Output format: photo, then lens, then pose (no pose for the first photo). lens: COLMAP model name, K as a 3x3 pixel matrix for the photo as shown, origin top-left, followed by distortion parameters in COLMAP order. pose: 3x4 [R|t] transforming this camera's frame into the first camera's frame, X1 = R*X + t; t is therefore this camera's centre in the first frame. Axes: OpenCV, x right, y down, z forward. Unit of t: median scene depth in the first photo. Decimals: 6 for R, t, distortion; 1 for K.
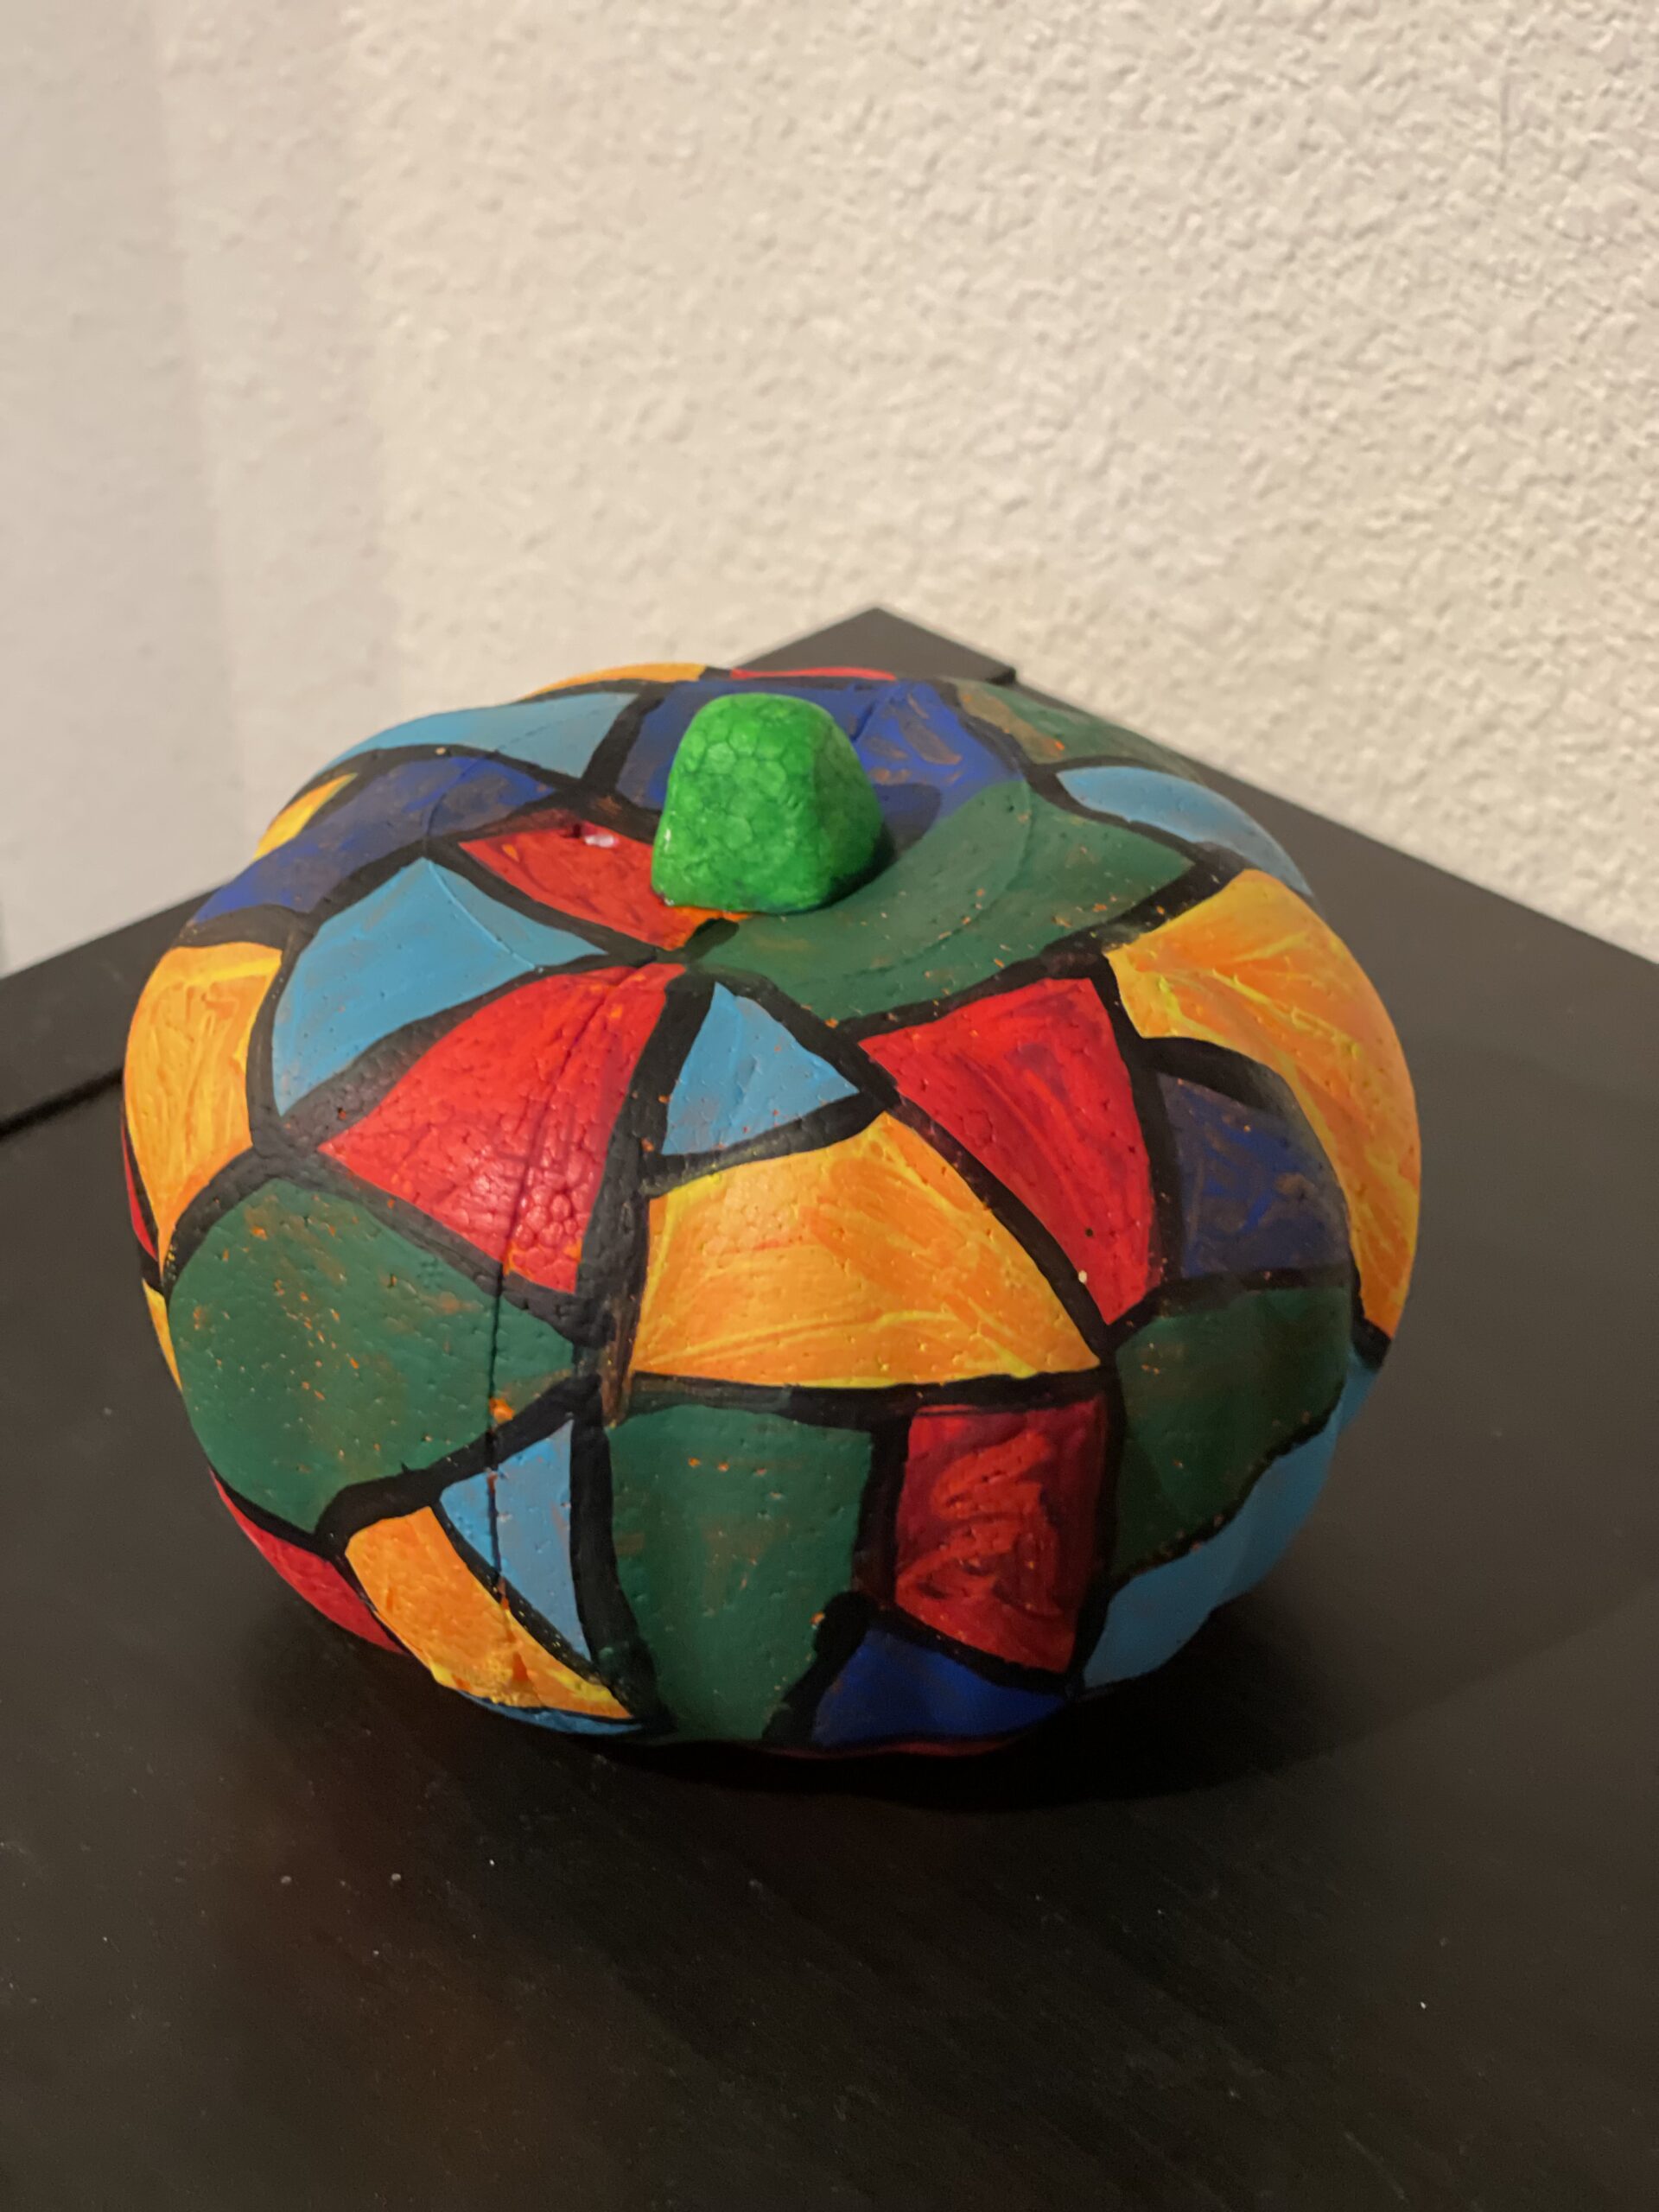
lens RADIAL K [[4006.3, 0, 834.9], [0, 4006.3, 1105.7], [0, 0, 1]] dist [0.166241, 0.000000]
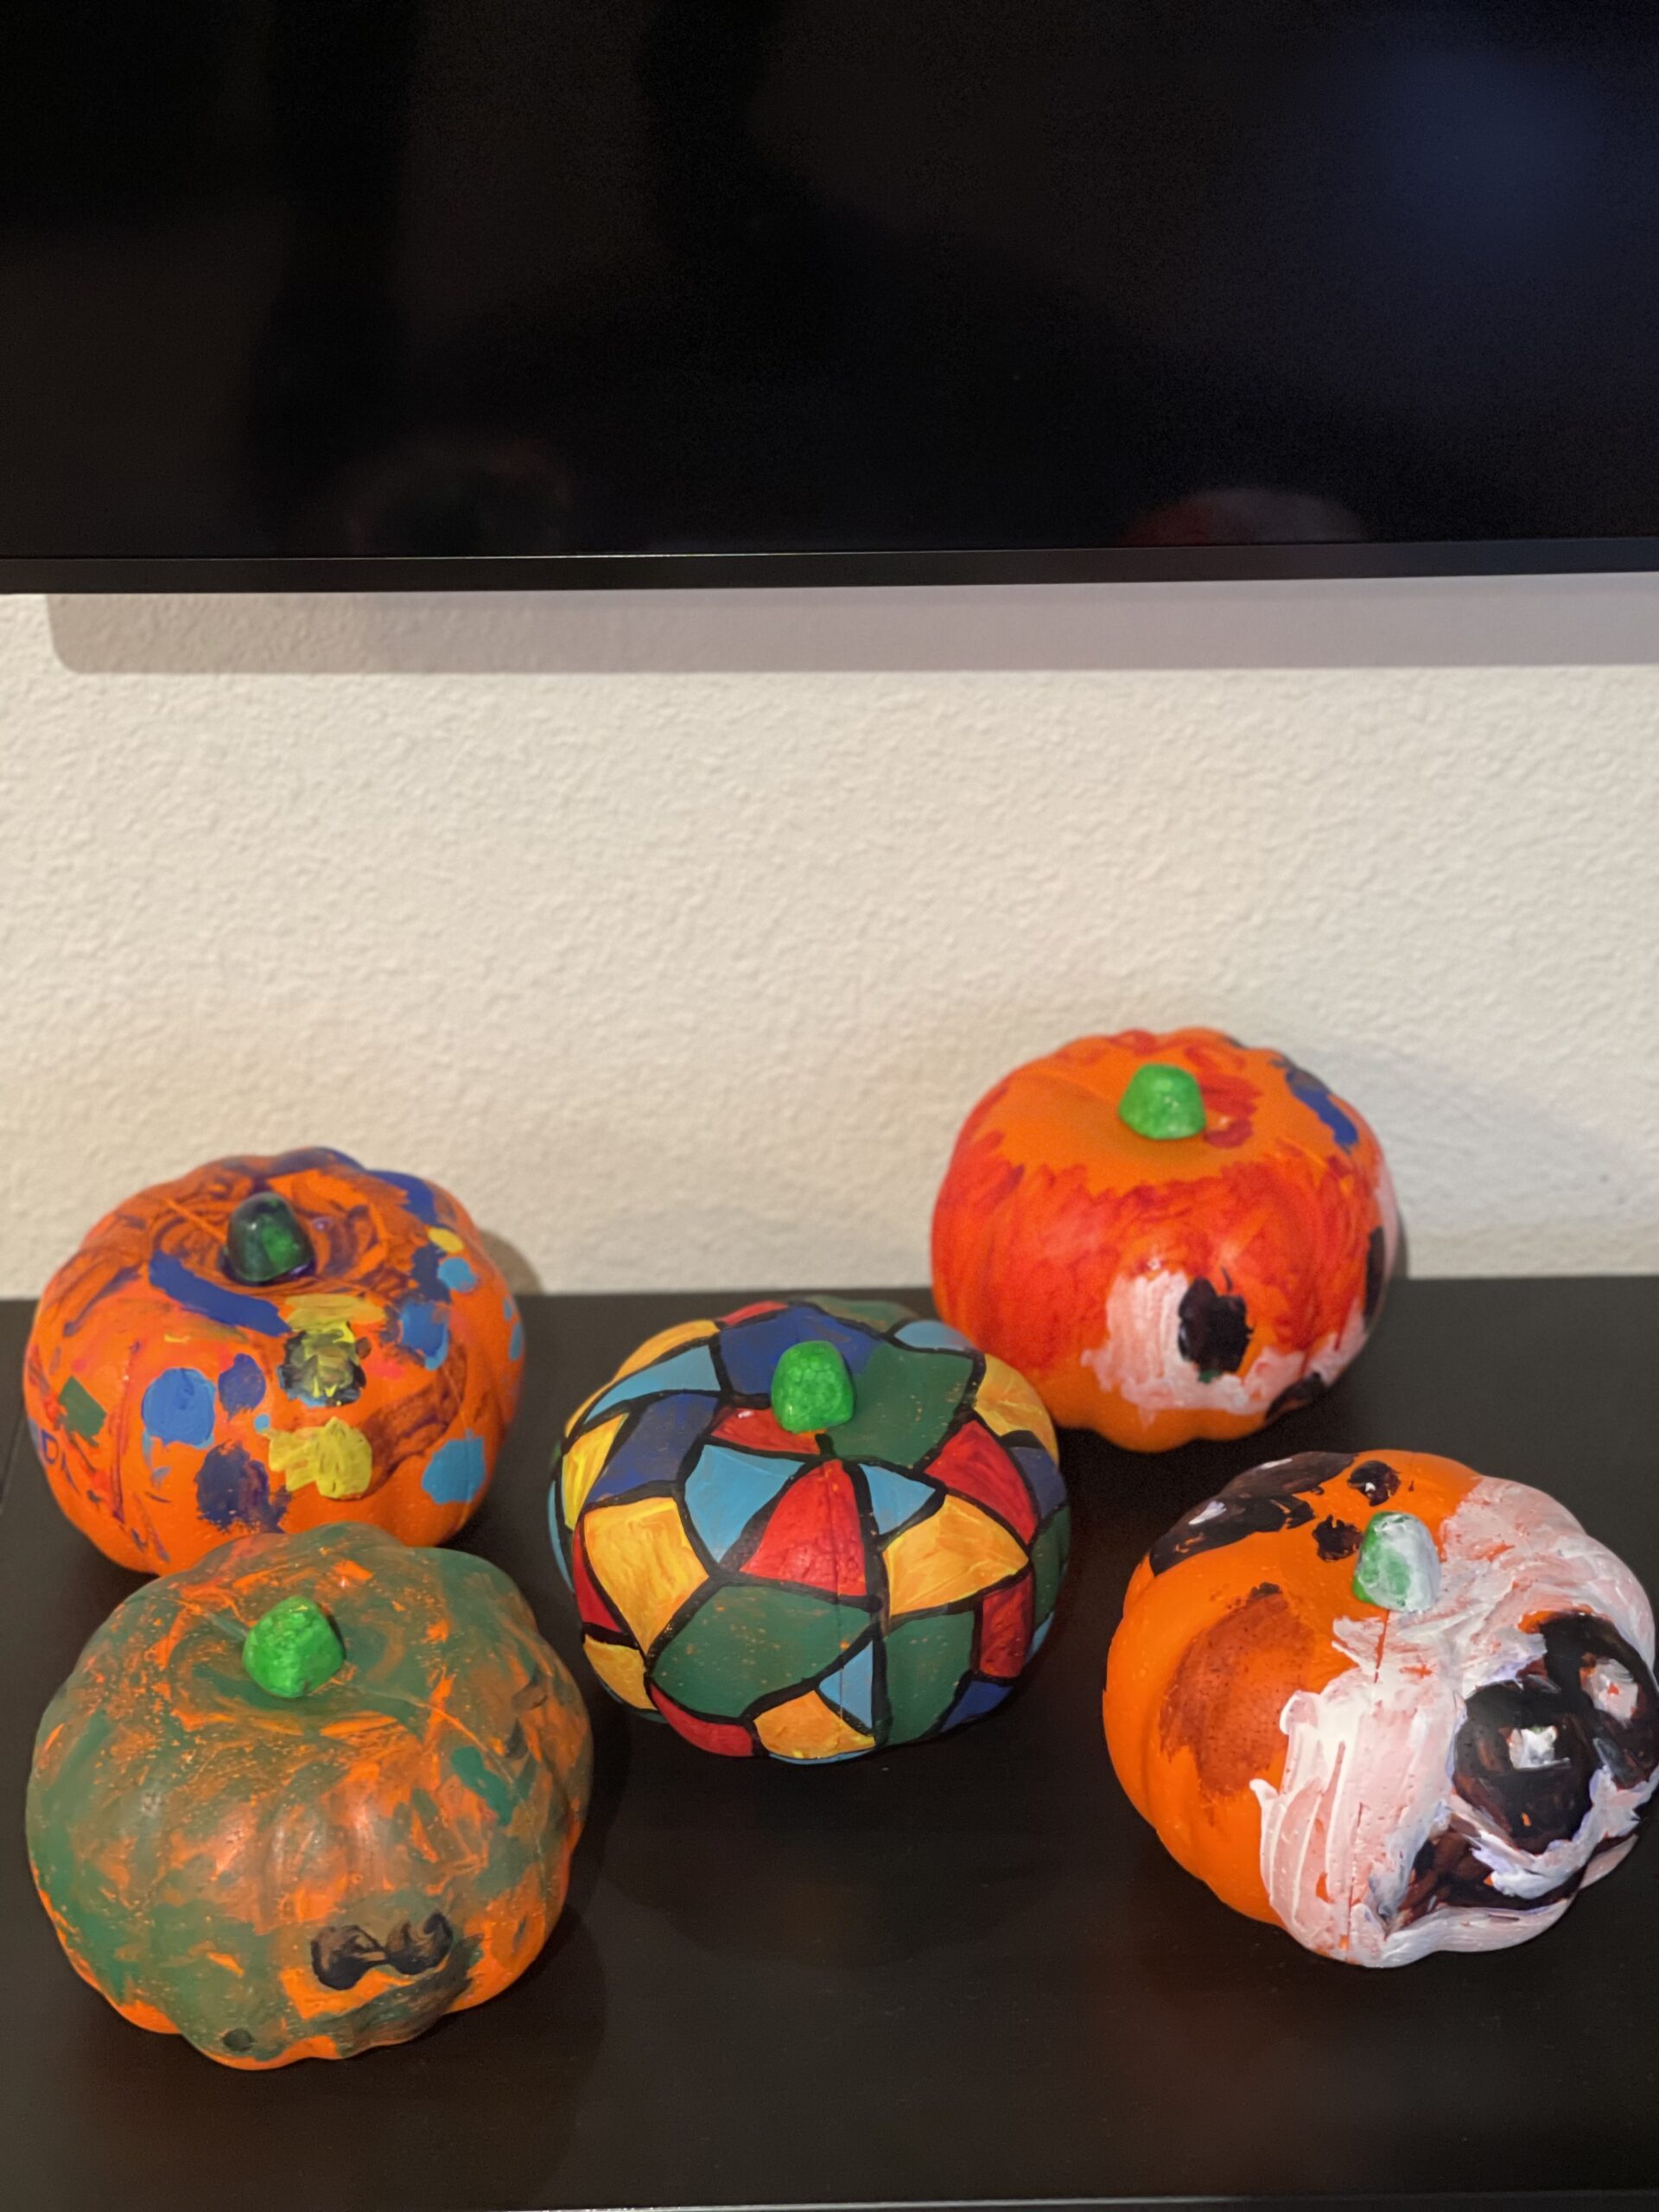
lens RADIAL K [[4006.3, 0, 832.3], [0, 4006.3, 1089.9], [0, 0, 1]] dist [0.166241, 0.000000]
pose [[0.870378, -0.253058, 0.422378, -1.104116], [0.245833, 0.966594, 0.072534, -0.467142], [-0.426623, 0.040702, 0.903513, -1.390534]]
